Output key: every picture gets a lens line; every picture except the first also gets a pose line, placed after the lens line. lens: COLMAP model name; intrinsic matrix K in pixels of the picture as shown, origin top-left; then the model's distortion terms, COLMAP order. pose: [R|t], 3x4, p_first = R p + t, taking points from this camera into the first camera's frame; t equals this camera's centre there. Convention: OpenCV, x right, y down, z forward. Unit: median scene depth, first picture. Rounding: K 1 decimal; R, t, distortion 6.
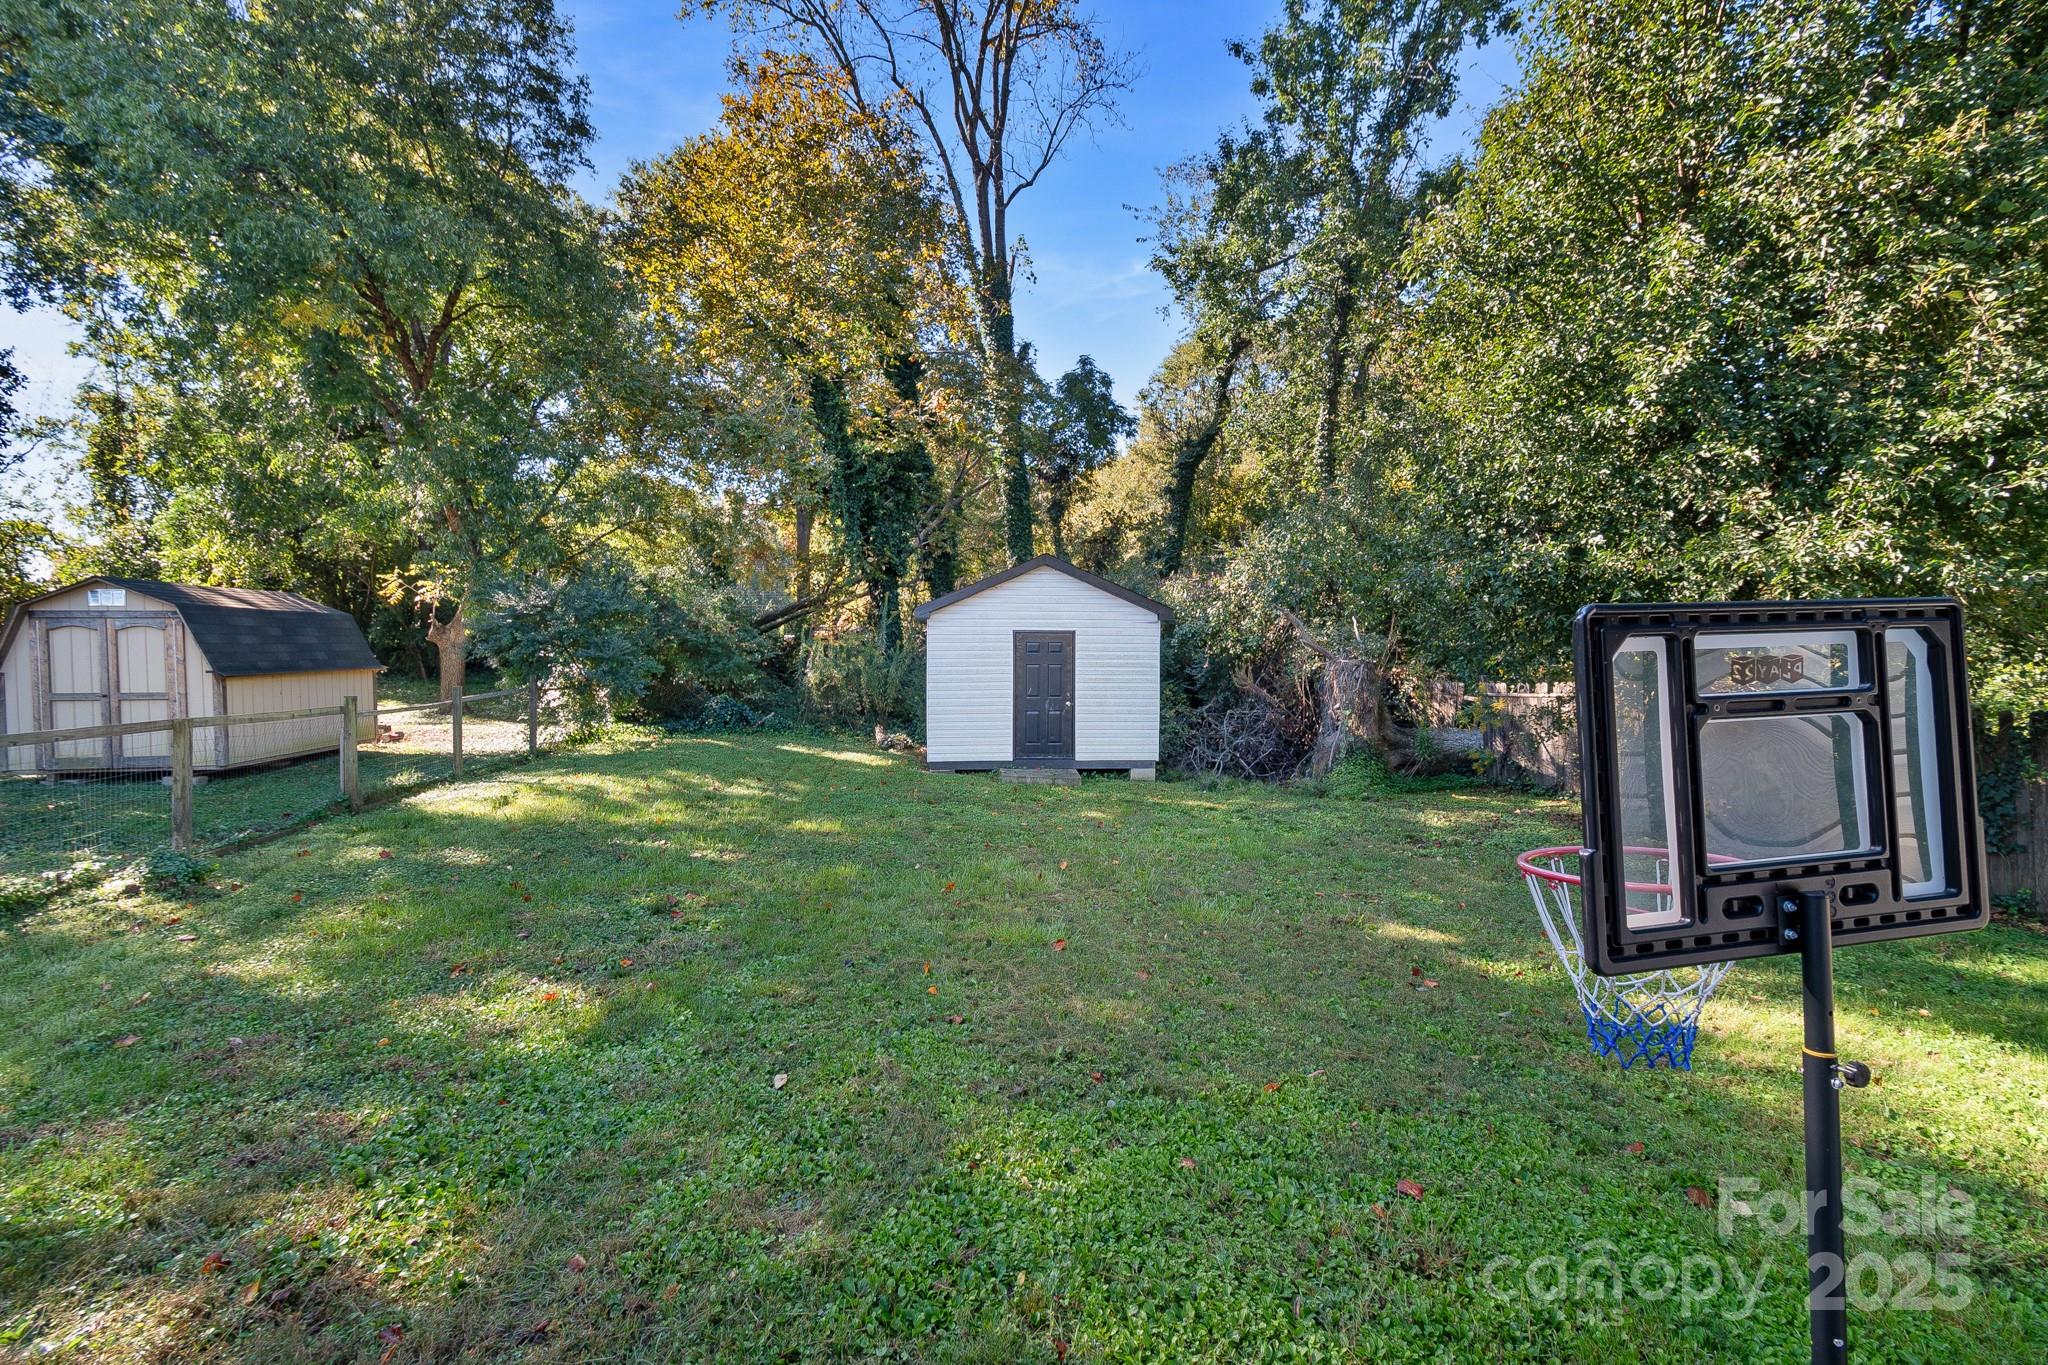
lens RADIAL K [[910.0, 0, 1024.6], [0, 910.0, 675.6], [0, 0, 1]] dist [-0.000208, -0.000276]
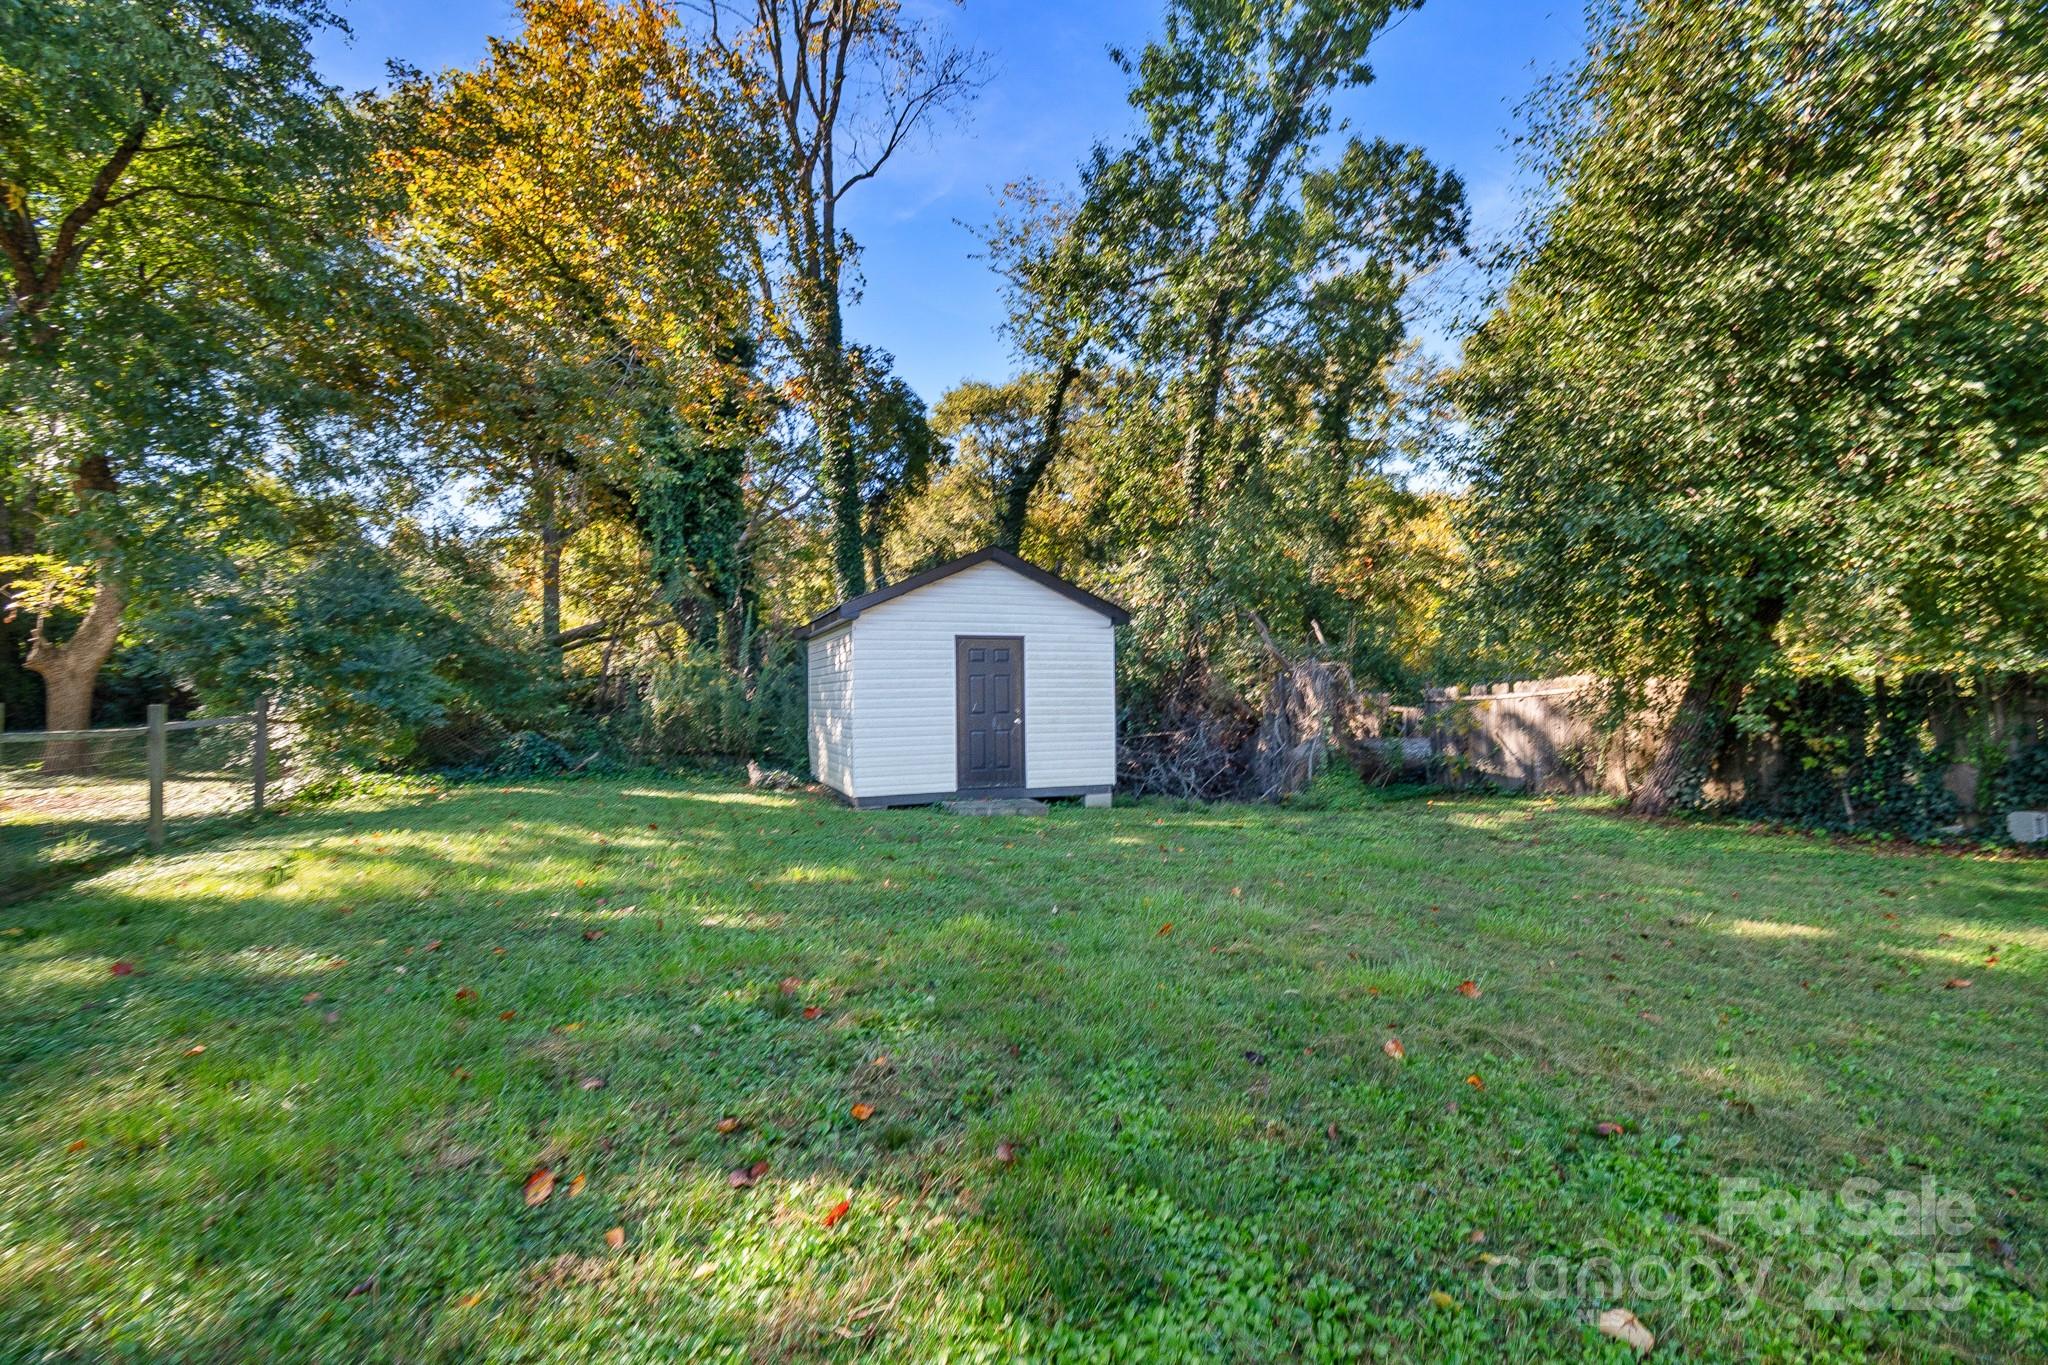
lens RADIAL K [[910.0, 0, 1024.6], [0, 910.0, 675.6], [0, 0, 1]] dist [-0.000208, -0.000276]
pose [[0.955713, -0.008059, 0.294189, -0.166474], [0.026947, 0.997822, -0.060208, 0.033449], [-0.293063, 0.065469, 0.953849, 0.153793]]
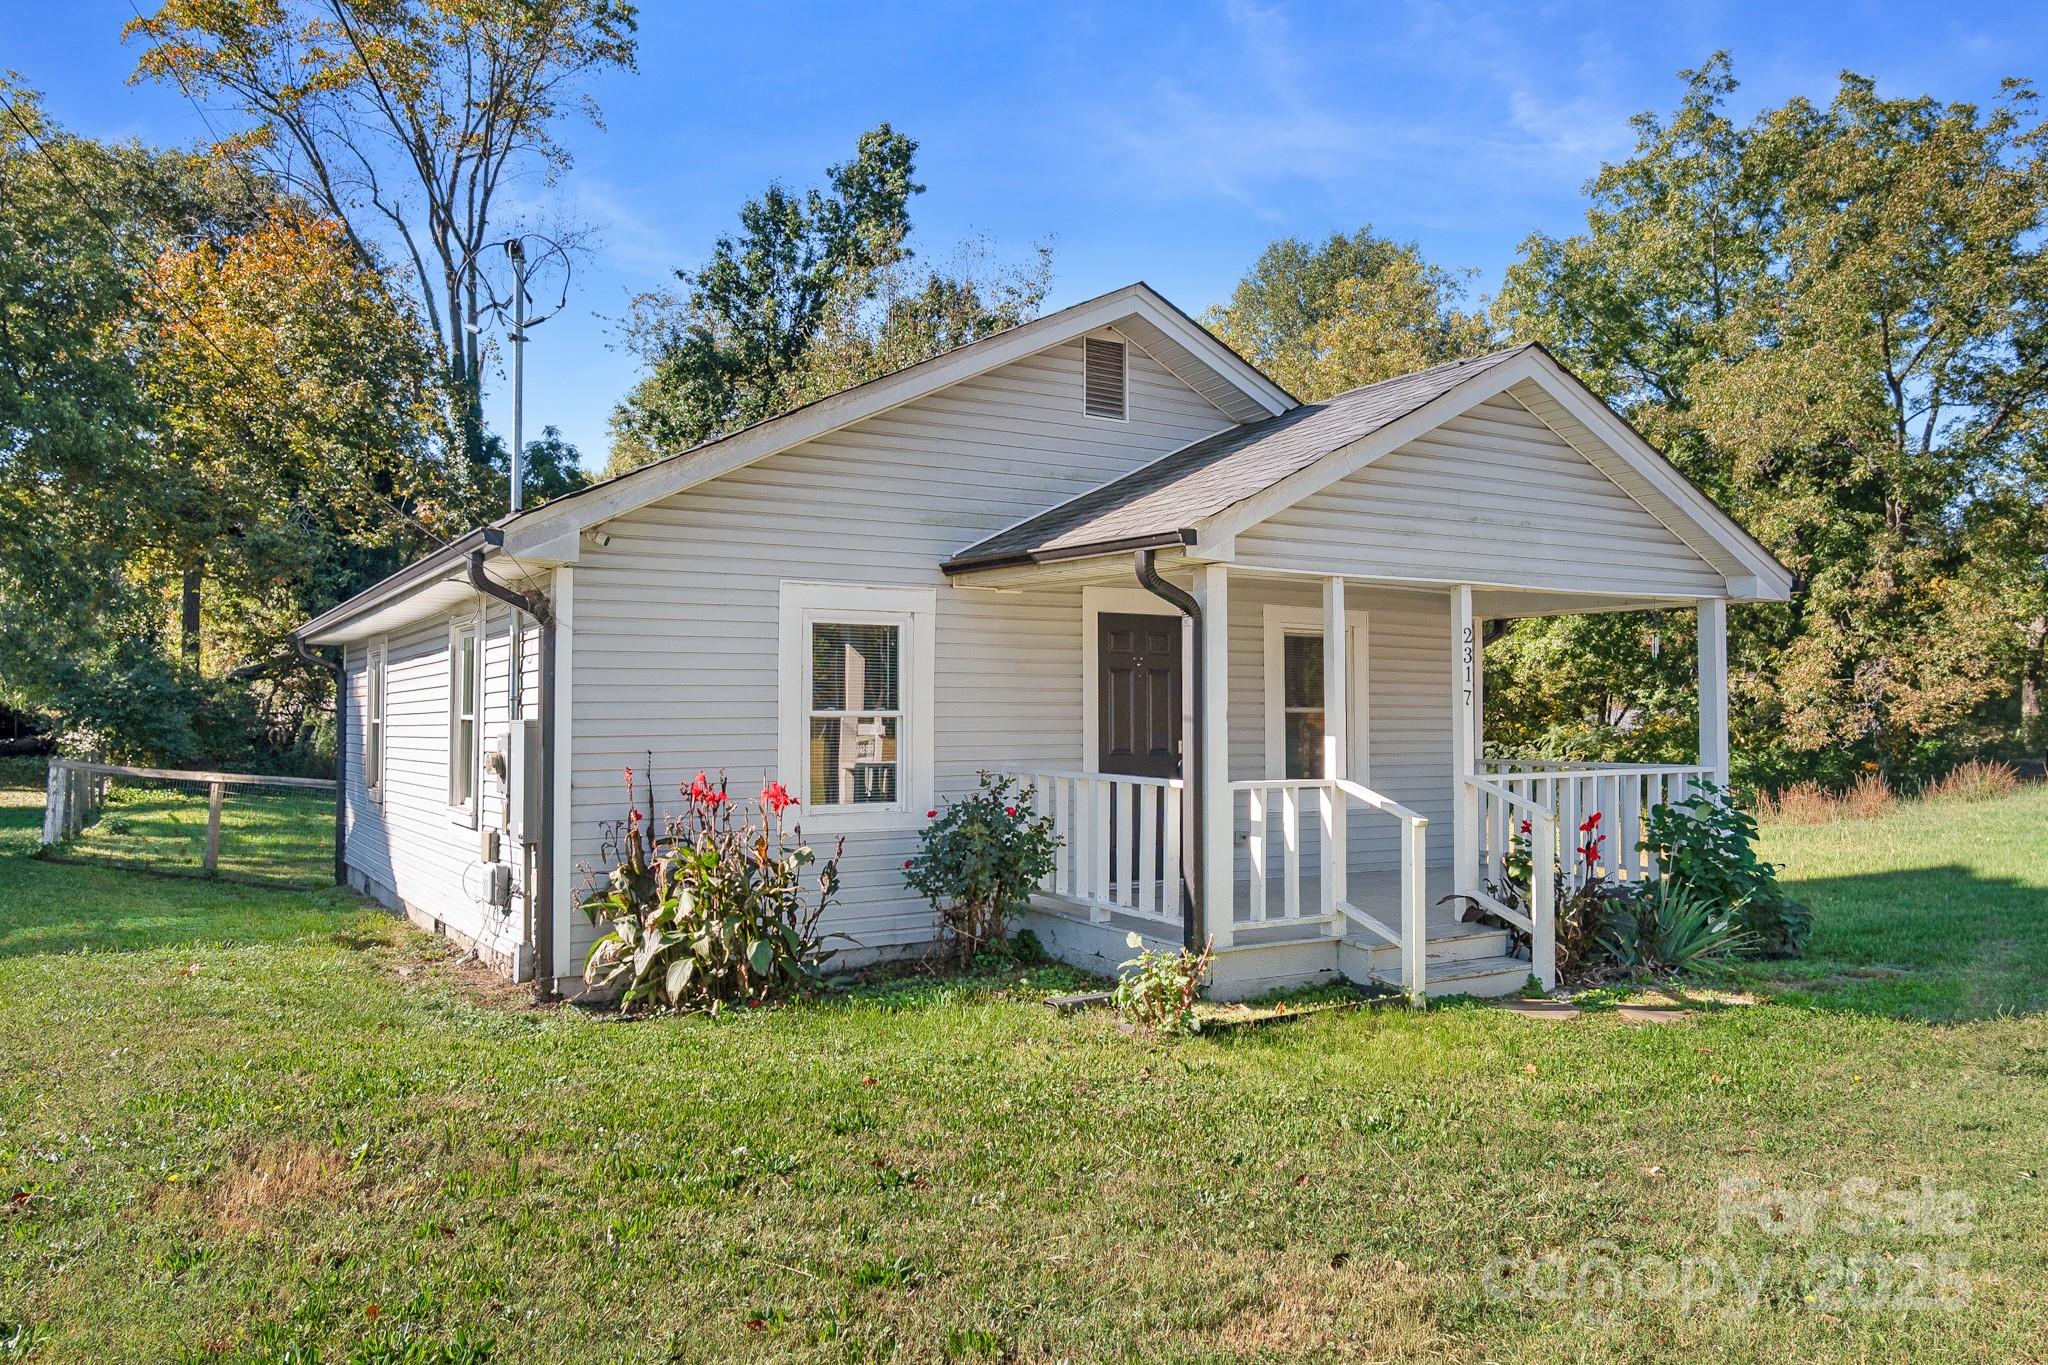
lens RADIAL K [[1426.8, 0, 1024.0], [0, 1426.8, 682.5], [0, 0, 1]] dist [-0.000636, 0.002588]
pose [[0.920480, 0.016899, 0.390424, -0.116258], [0.006606, 0.998249, -0.058785, 0.035174], [-0.390734, 0.056689, 0.918756, -1.158587]]
